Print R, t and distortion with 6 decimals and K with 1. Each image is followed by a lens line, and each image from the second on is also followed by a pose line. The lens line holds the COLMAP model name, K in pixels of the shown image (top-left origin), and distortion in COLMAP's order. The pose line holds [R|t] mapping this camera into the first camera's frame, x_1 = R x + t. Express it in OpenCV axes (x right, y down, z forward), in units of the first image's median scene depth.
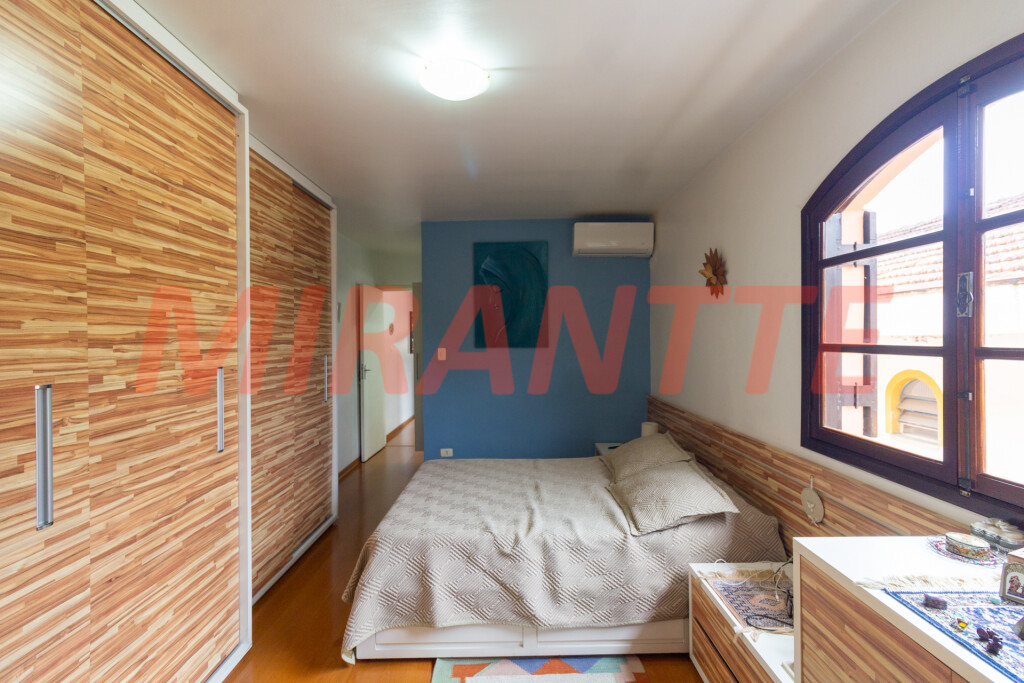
lens RADIAL K [[473.1, 0, 512.2], [0, 473.1, 339.9], [0, 0, 1]] dist [-0.000157, 0.000874]
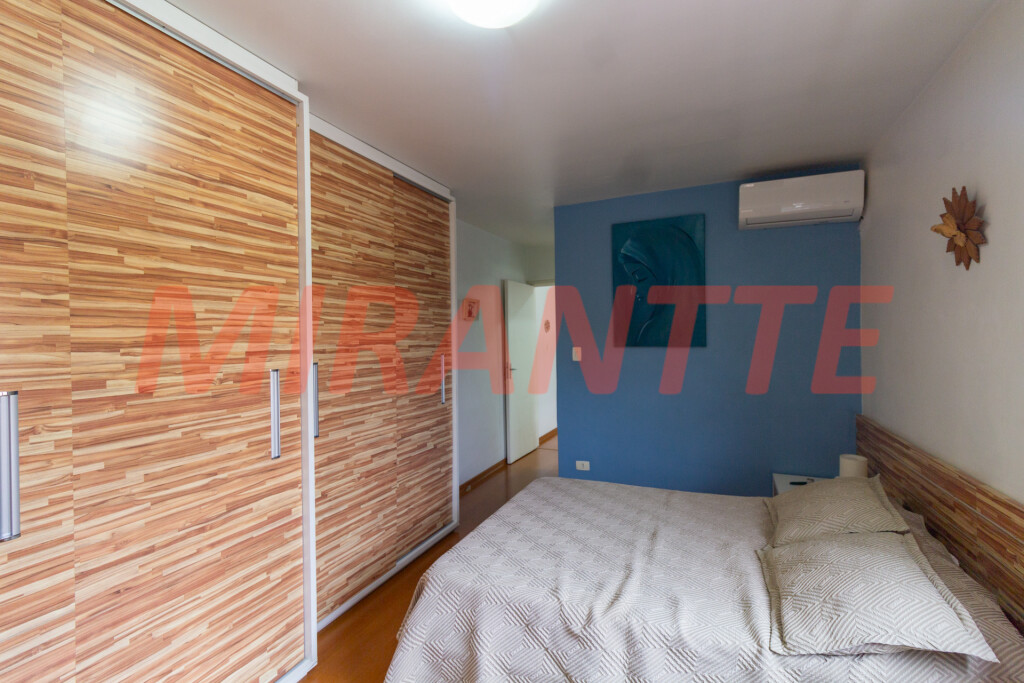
lens RADIAL K [[473.1, 0, 512.2], [0, 473.1, 339.9], [0, 0, 1]] dist [-0.000157, 0.000874]
pose [[0.919482, -0.002056, -0.393127, 0.184185], [0.005112, 0.999964, 0.006726, -0.006238], [0.393100, -0.008194, 0.919459, 0.289685]]
